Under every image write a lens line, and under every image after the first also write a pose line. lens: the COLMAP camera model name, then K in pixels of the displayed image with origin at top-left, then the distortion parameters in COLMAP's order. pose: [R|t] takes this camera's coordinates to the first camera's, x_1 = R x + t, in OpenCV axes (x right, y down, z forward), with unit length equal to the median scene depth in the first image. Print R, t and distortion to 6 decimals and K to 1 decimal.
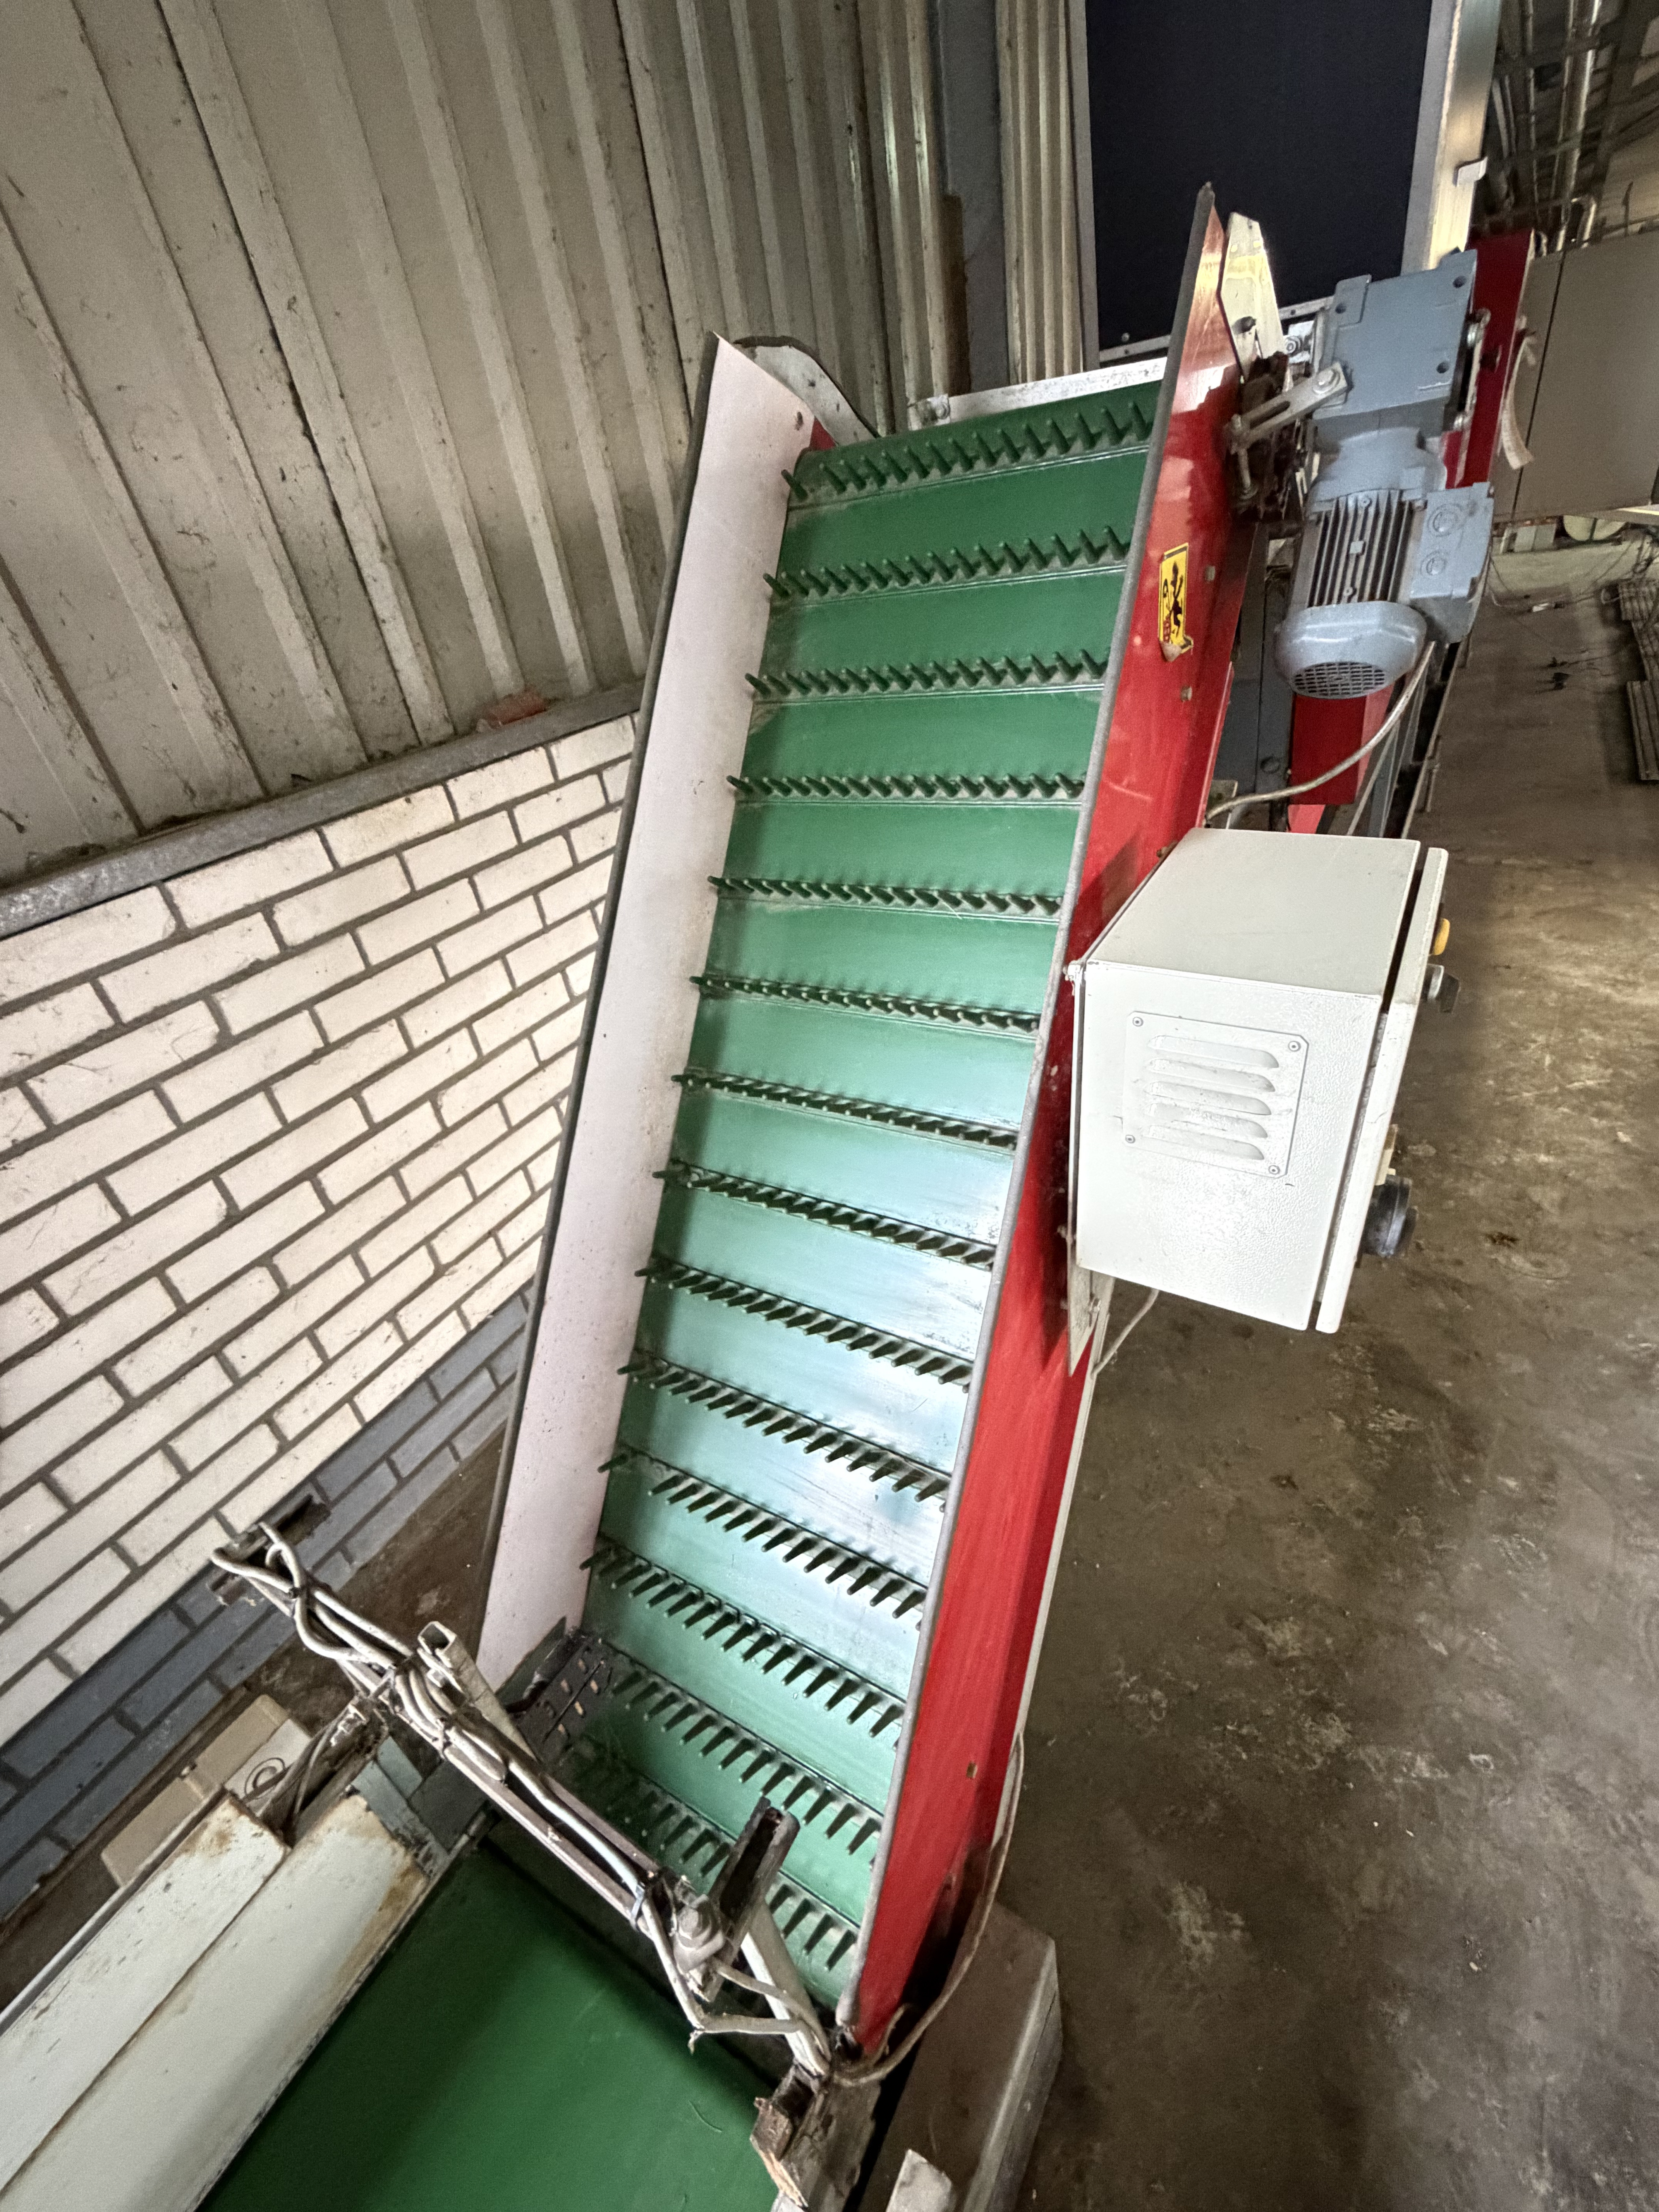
lens RADIAL K [[951.6, 0, 829.5], [0, 951.6, 1106.0], [0, 0, 1]] dist [0.001813, -0.000774]
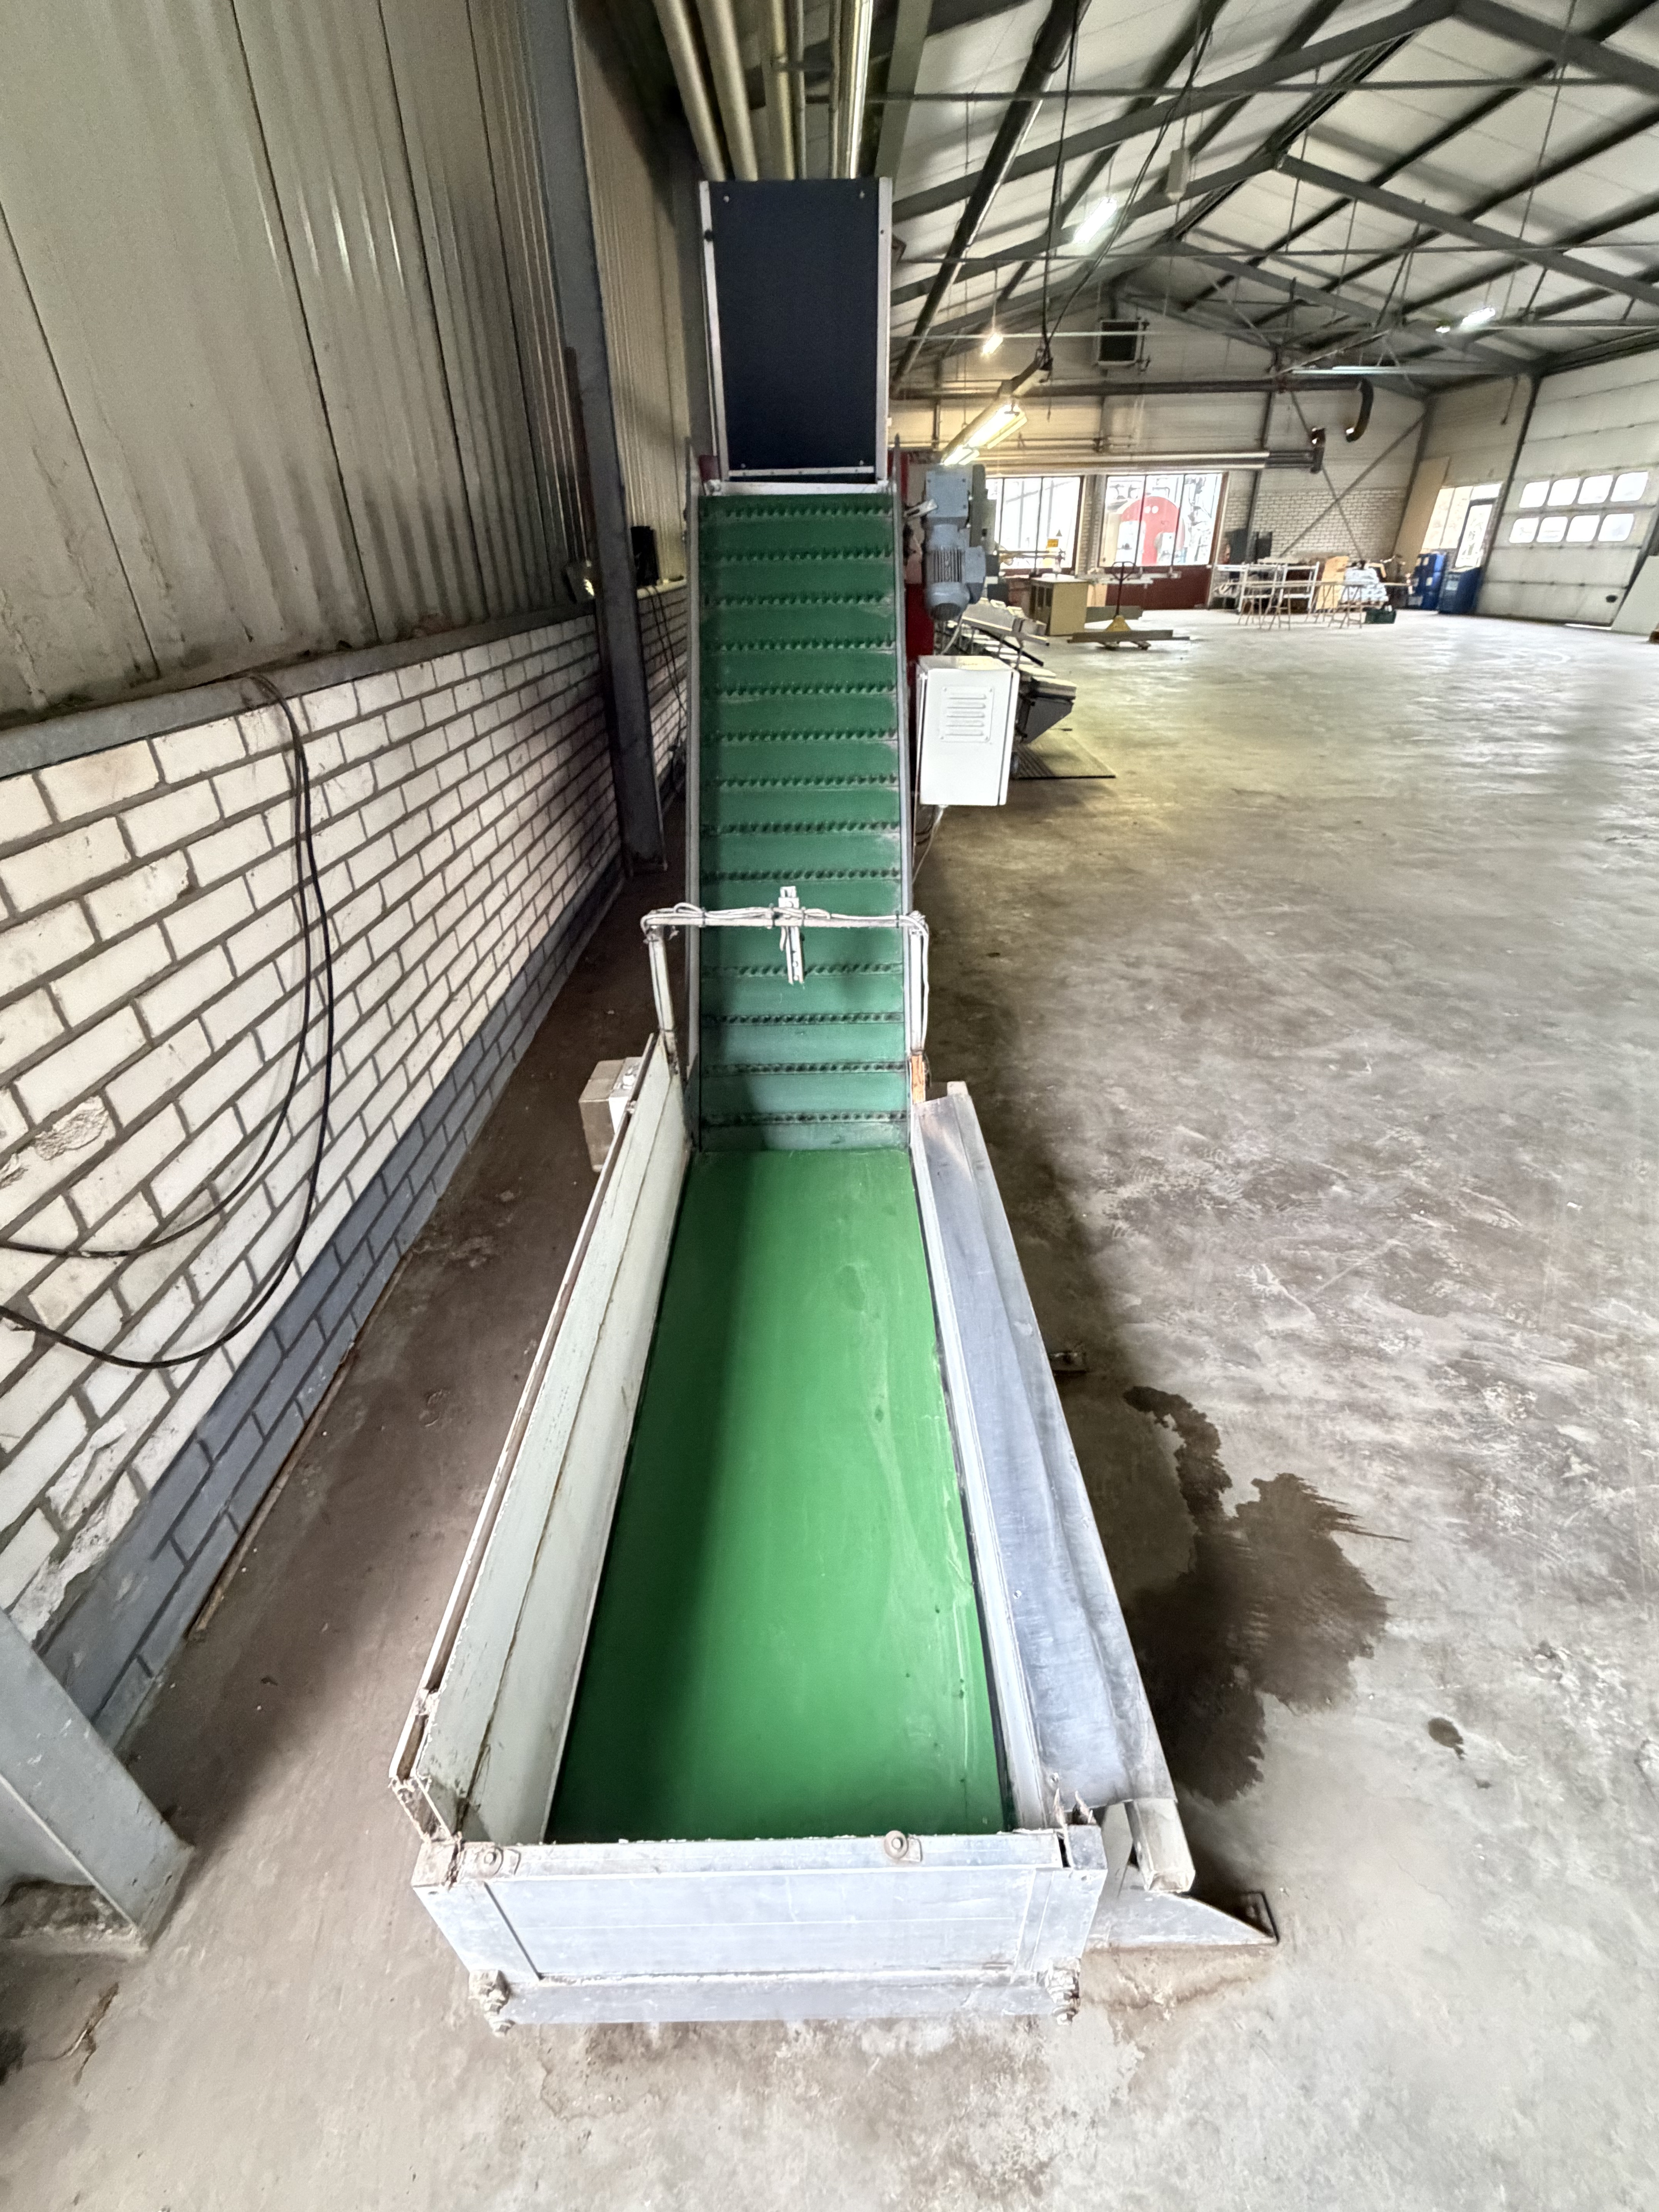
lens RADIAL K [[951.6, 0, 829.5], [0, 951.6, 1106.0], [0, 0, 1]] dist [0.001813, -0.000774]
pose [[0.844483, -0.149855, 0.514191, -0.817709], [0.188862, 0.981709, -0.024070, 0.567949], [-0.501179, 0.117438, 0.857338, -0.603096]]
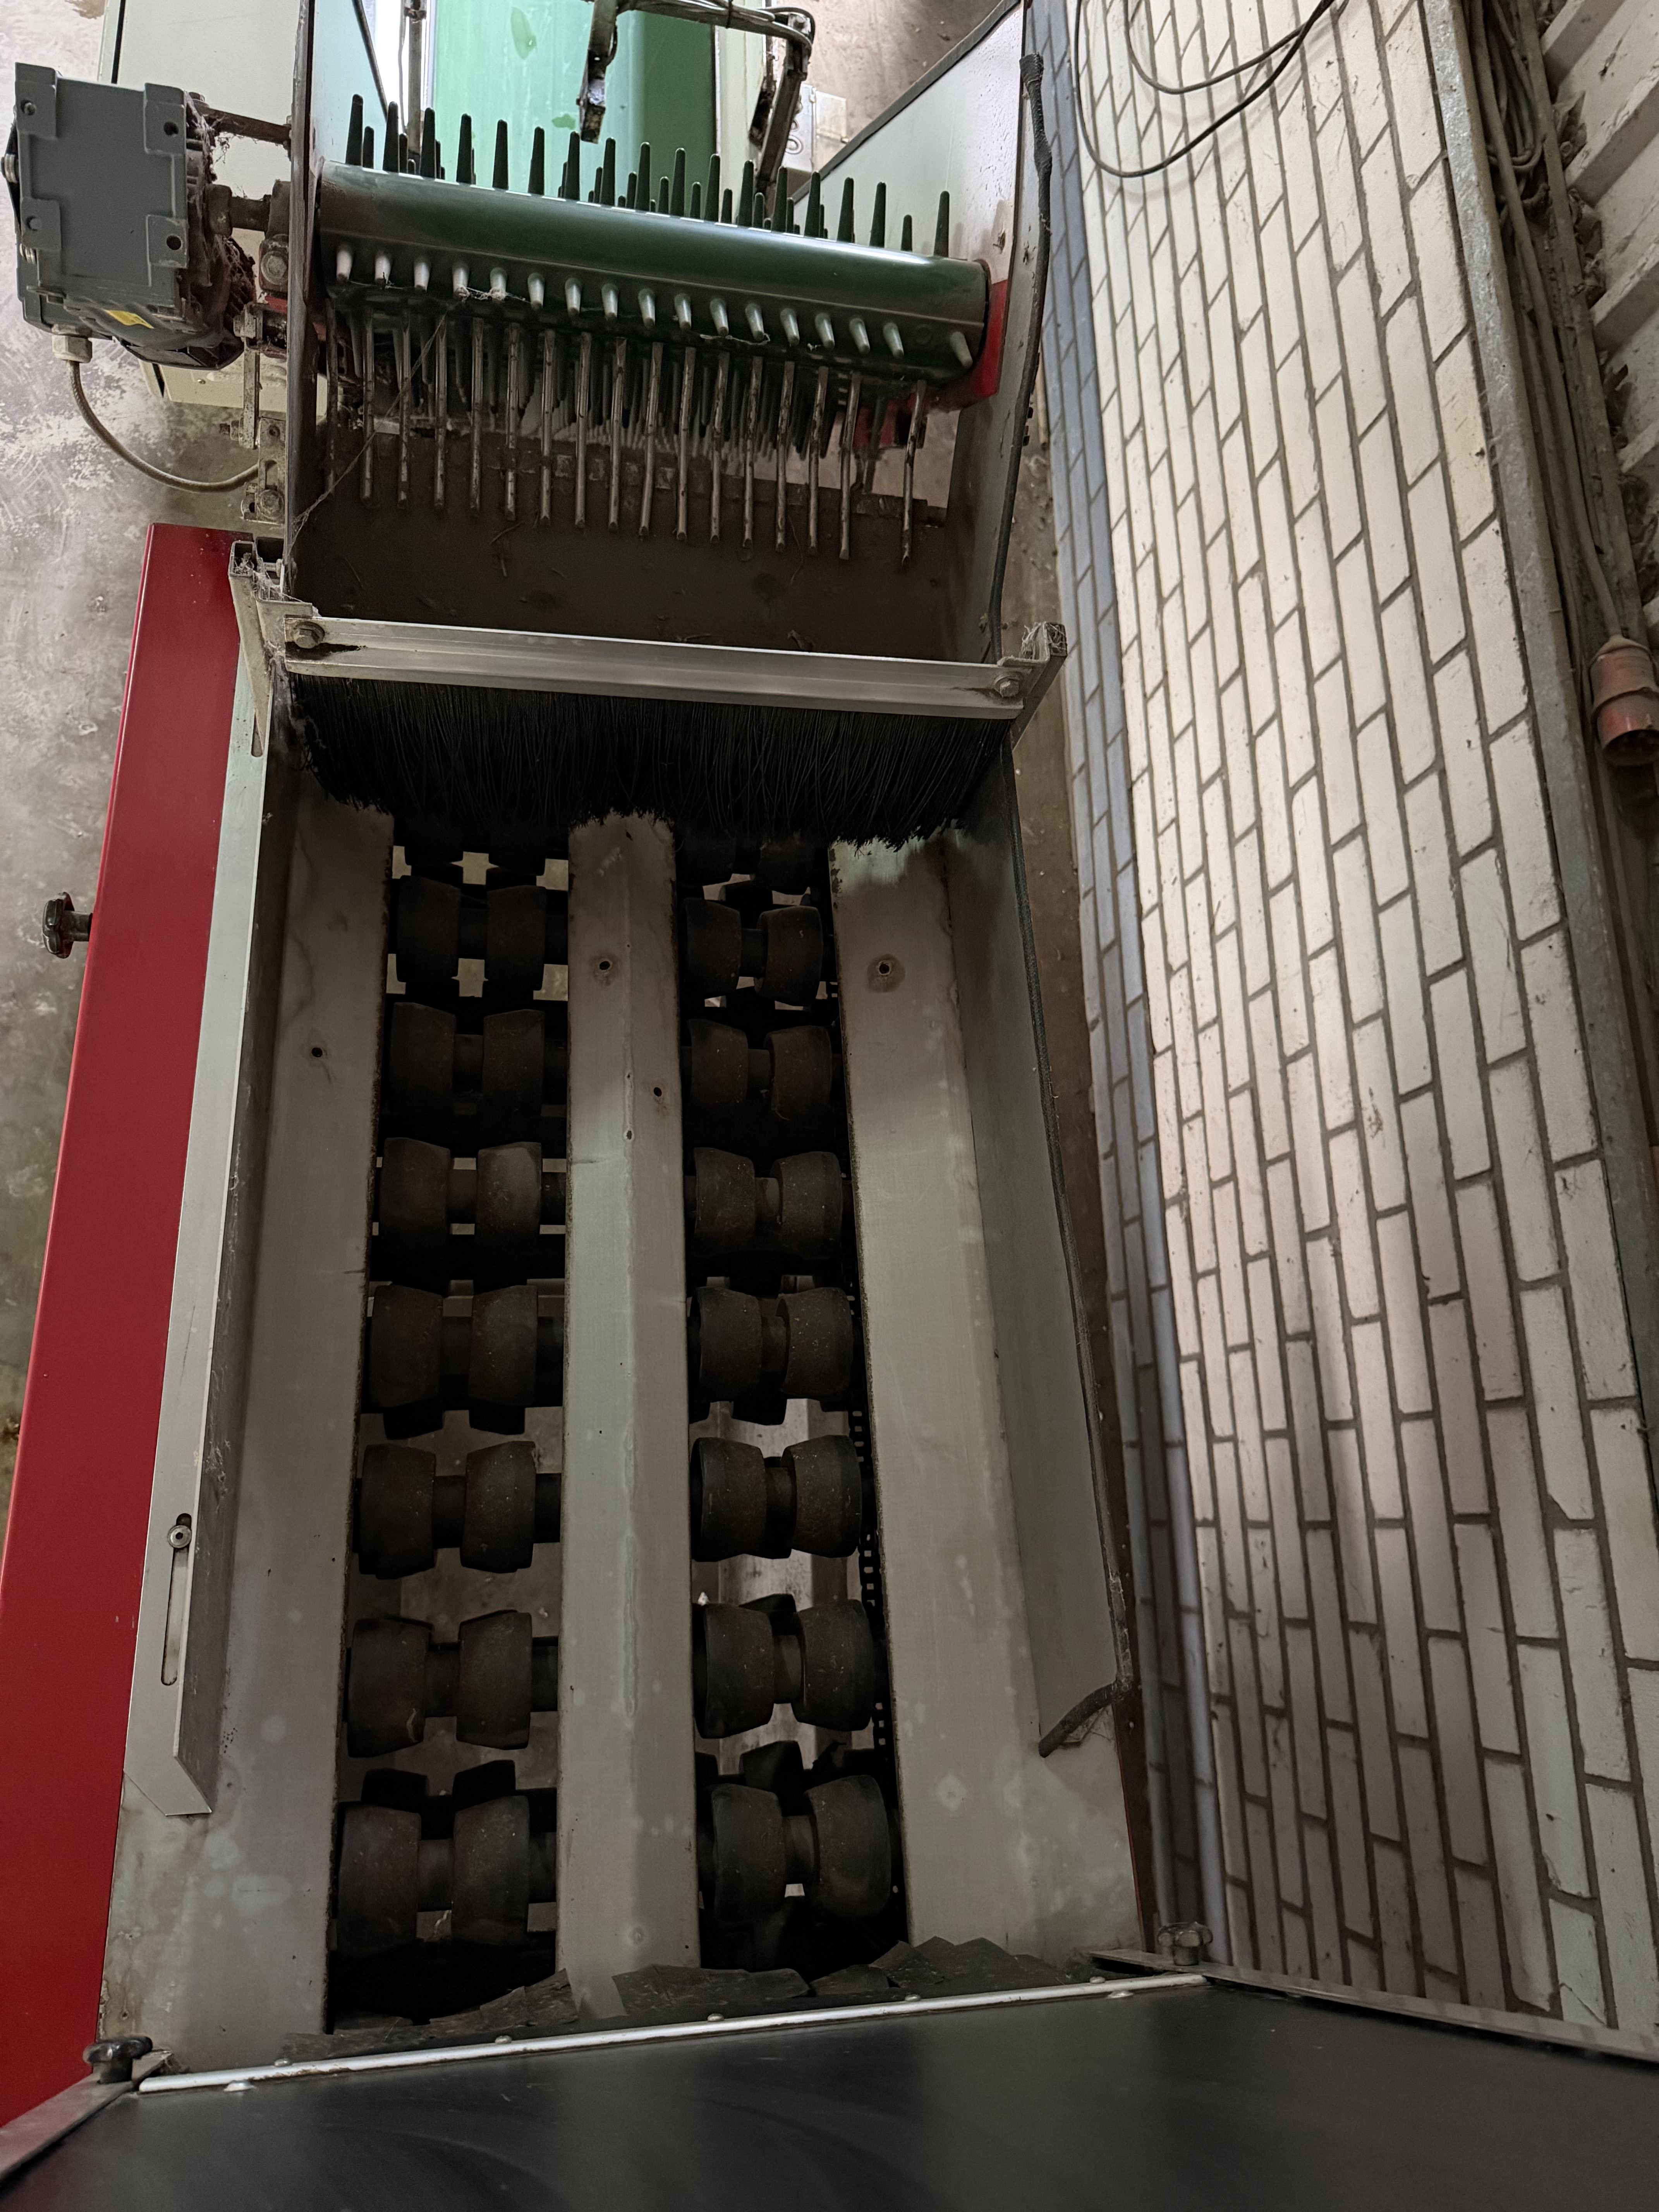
lens RADIAL K [[1555.6, 0, 833.4], [0, 1555.6, 1100.4], [0, 0, 1]] dist [0.056531, -0.072224]
pose [[-0.842298, 0.506246, -0.185066, 0.404554], [-0.371204, -0.295859, 0.880156, -1.325217], [0.390823, 0.810051, 0.437122, 0.730307]]
